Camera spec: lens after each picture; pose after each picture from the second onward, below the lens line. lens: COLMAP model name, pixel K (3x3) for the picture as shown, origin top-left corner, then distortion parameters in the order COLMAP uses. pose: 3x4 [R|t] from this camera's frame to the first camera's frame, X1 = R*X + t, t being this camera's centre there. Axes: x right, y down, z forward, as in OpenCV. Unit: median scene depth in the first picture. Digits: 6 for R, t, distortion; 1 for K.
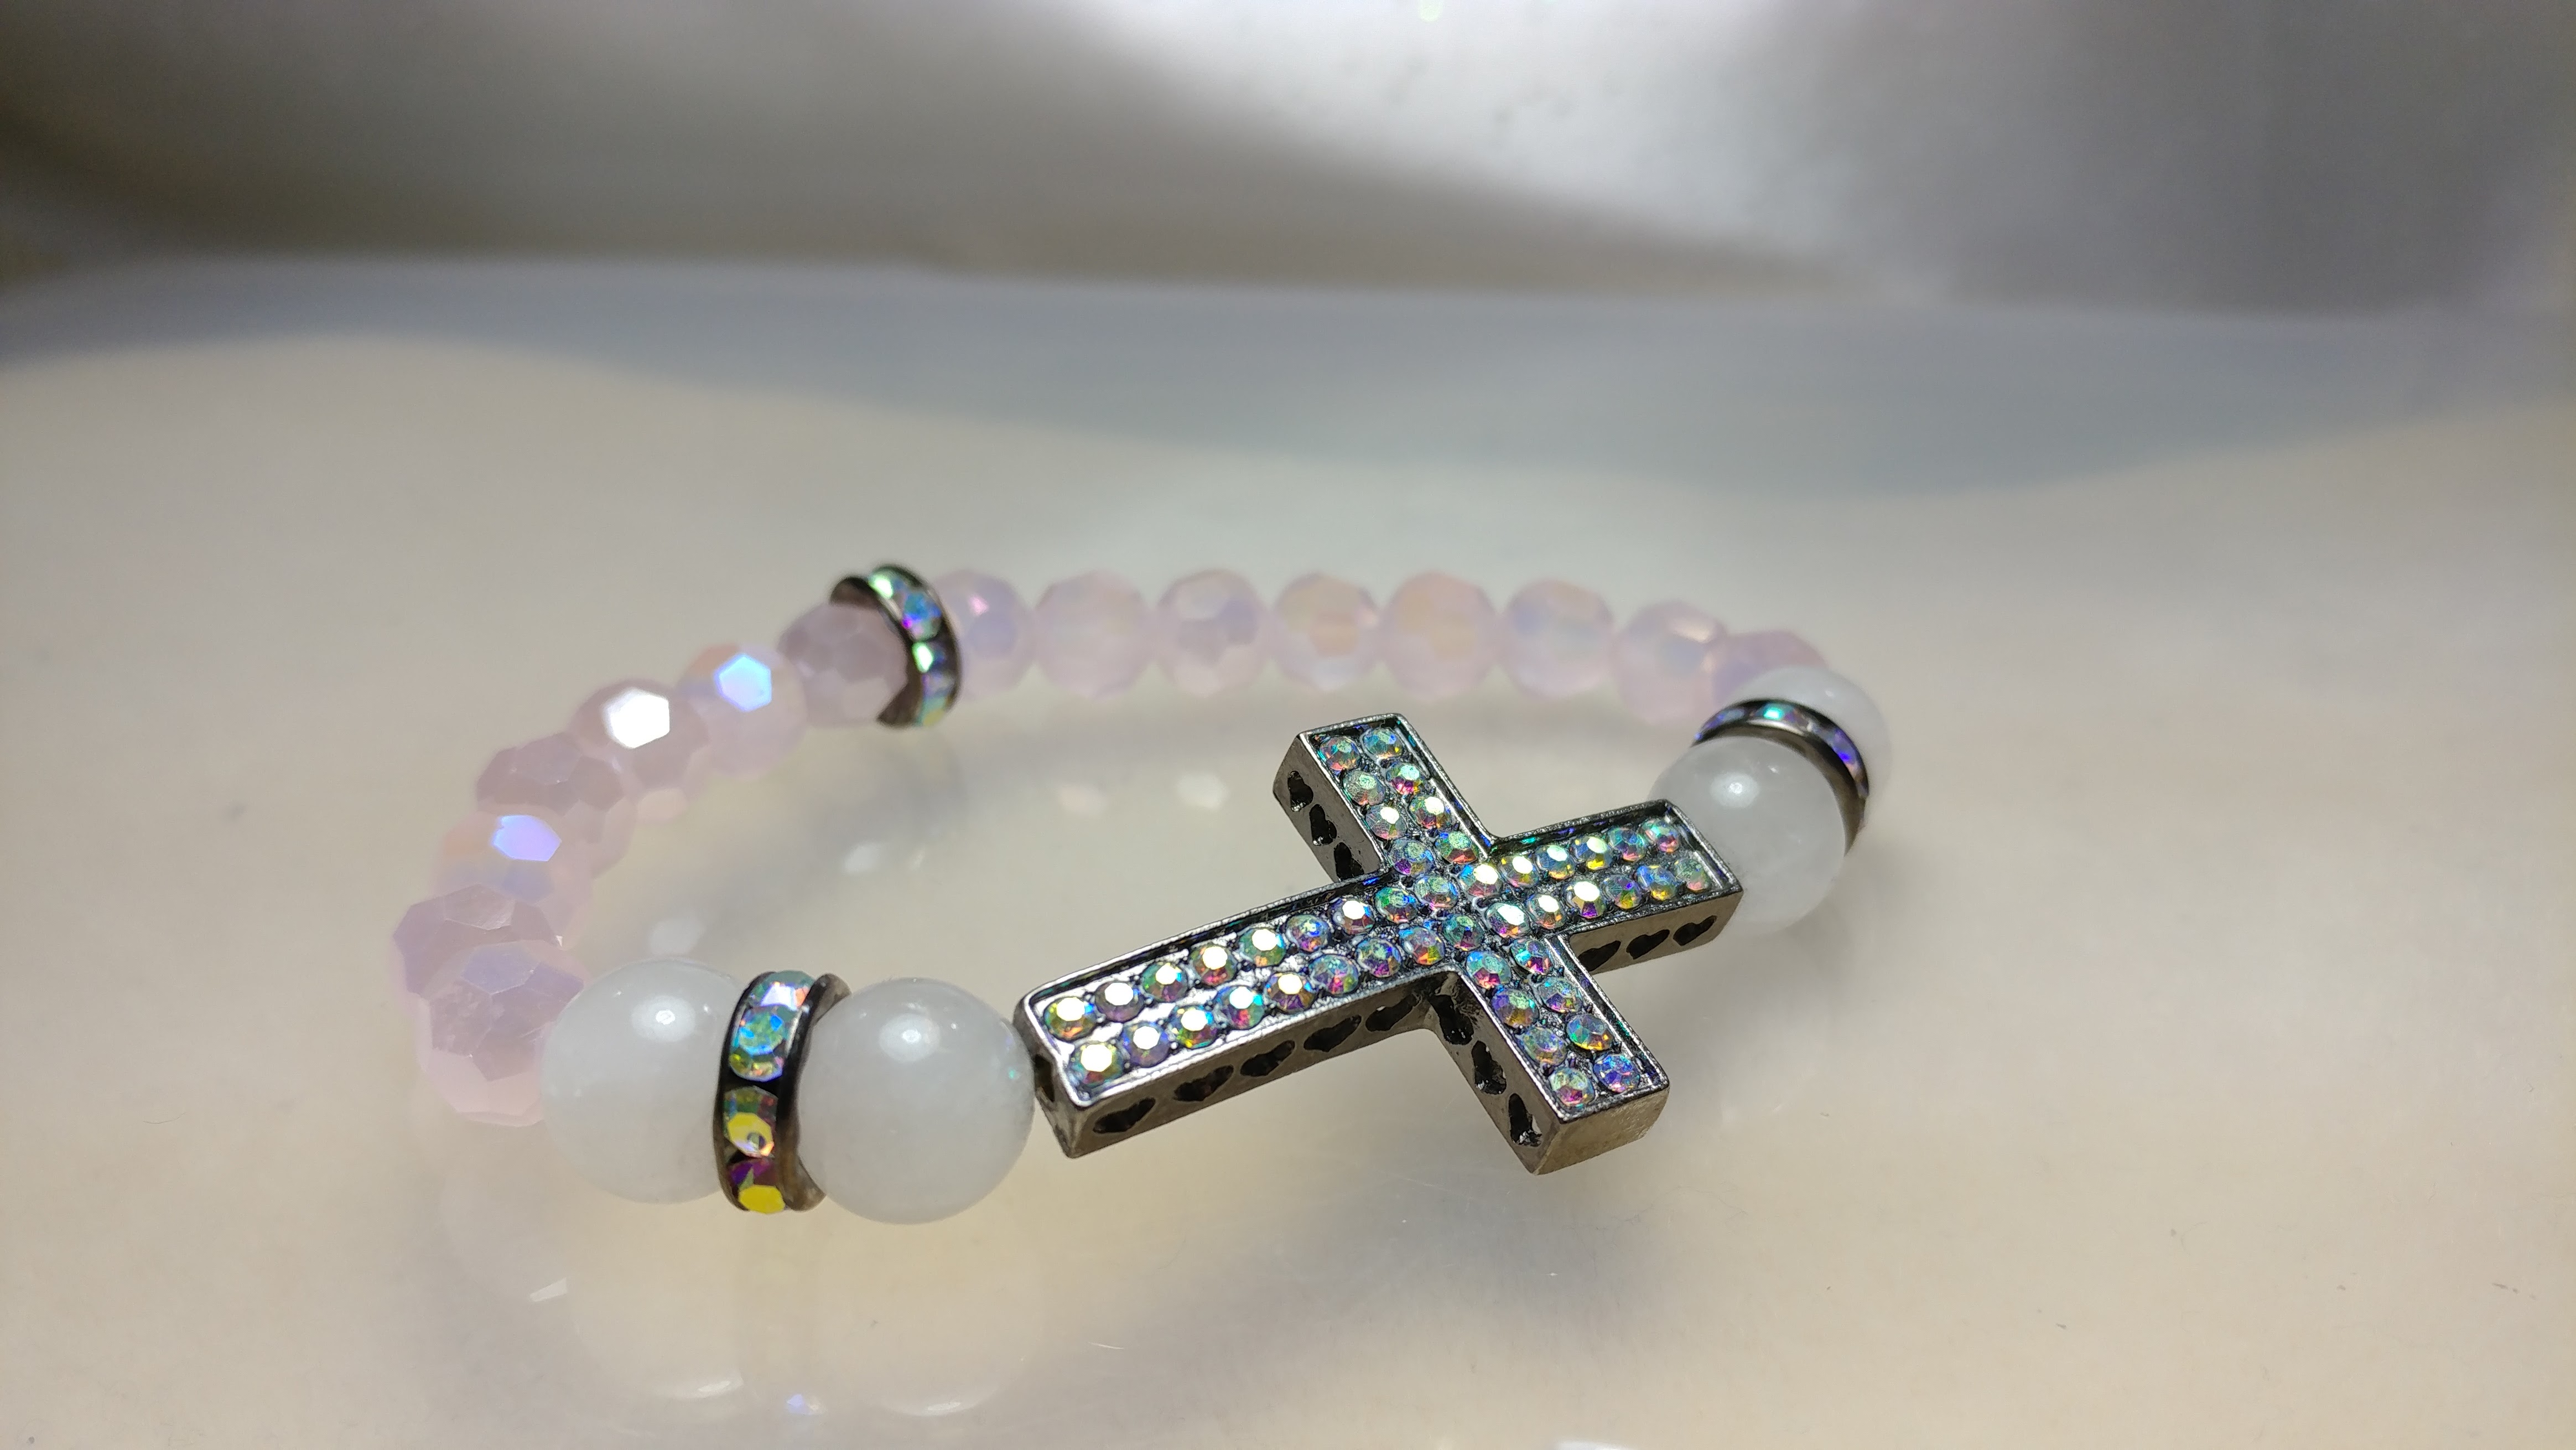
lens RADIAL K [[2385.7, 0, 1288.4], [0, 2385.7, 717.4], [0, 0, 1]] dist [0.015077, -0.064006]
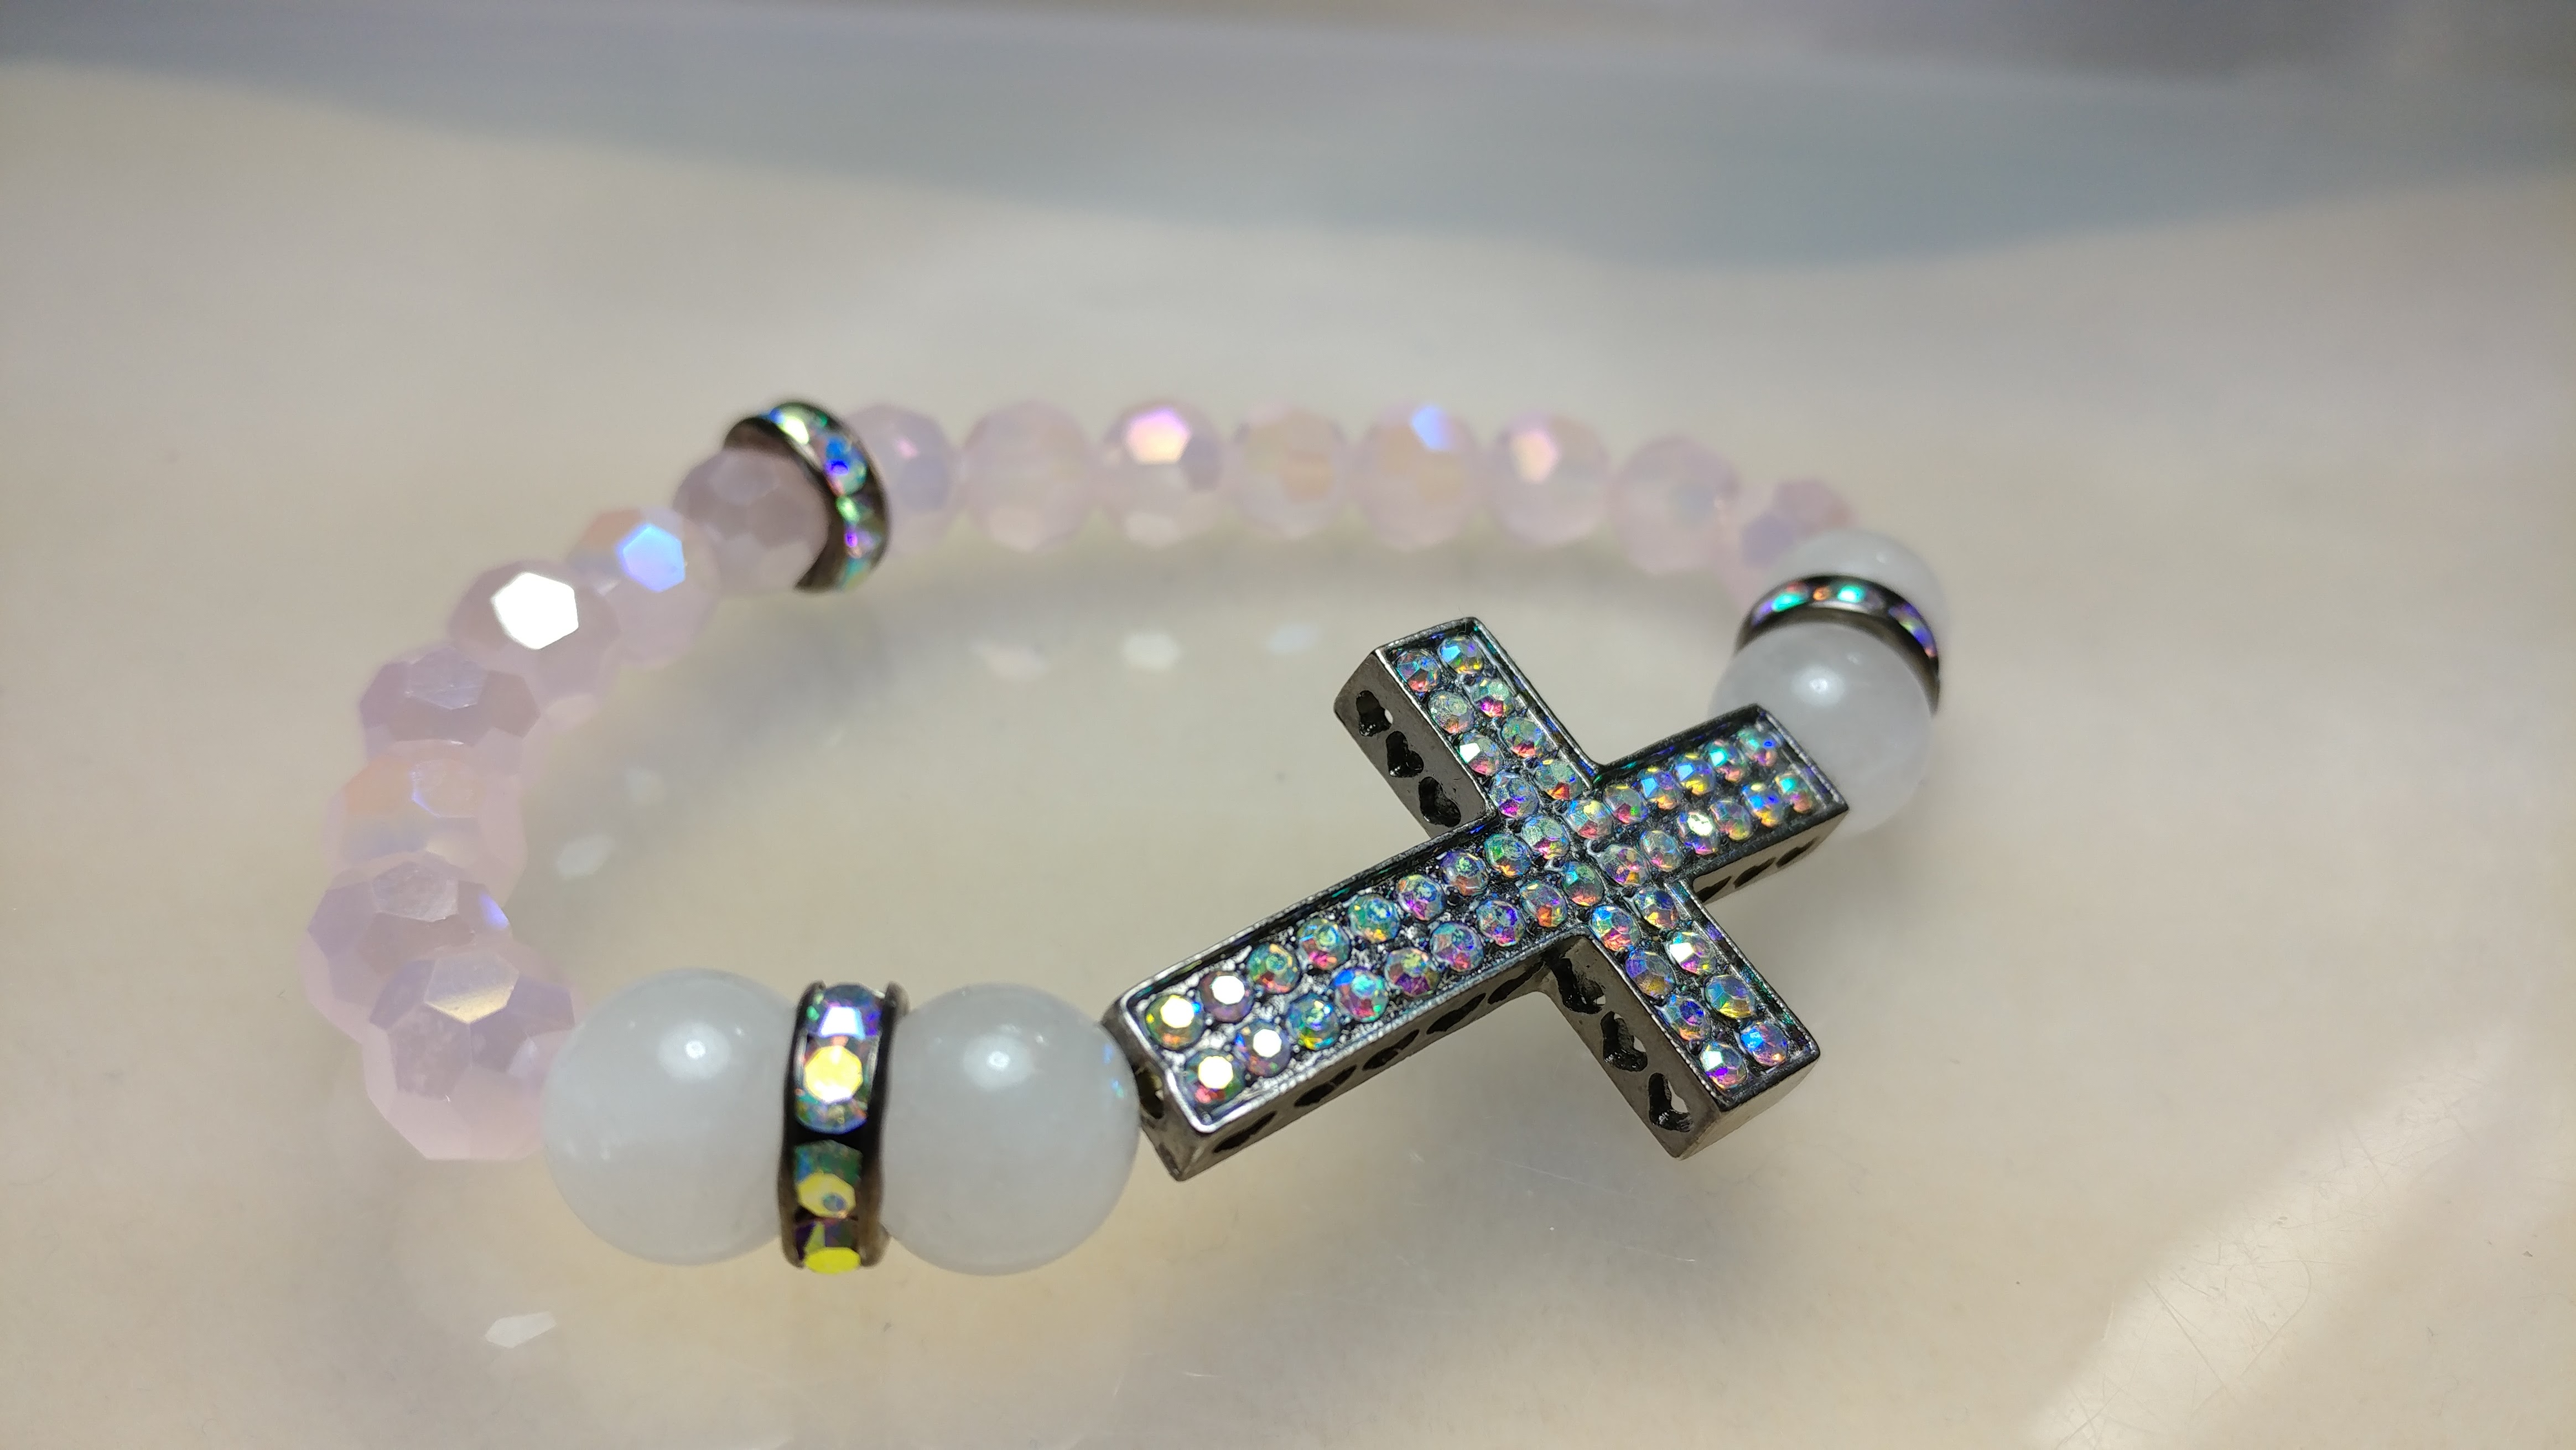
lens RADIAL K [[2385.7, 0, 1288.2], [0, 2385.7, 731.9], [0, 0, 1]] dist [0.015077, -0.064006]
pose [[0.988447, -0.022584, 0.149876, -0.161497], [0.000533, 0.989349, 0.145564, -0.092146], [-0.151567, -0.143802, 0.977931, 0.158588]]
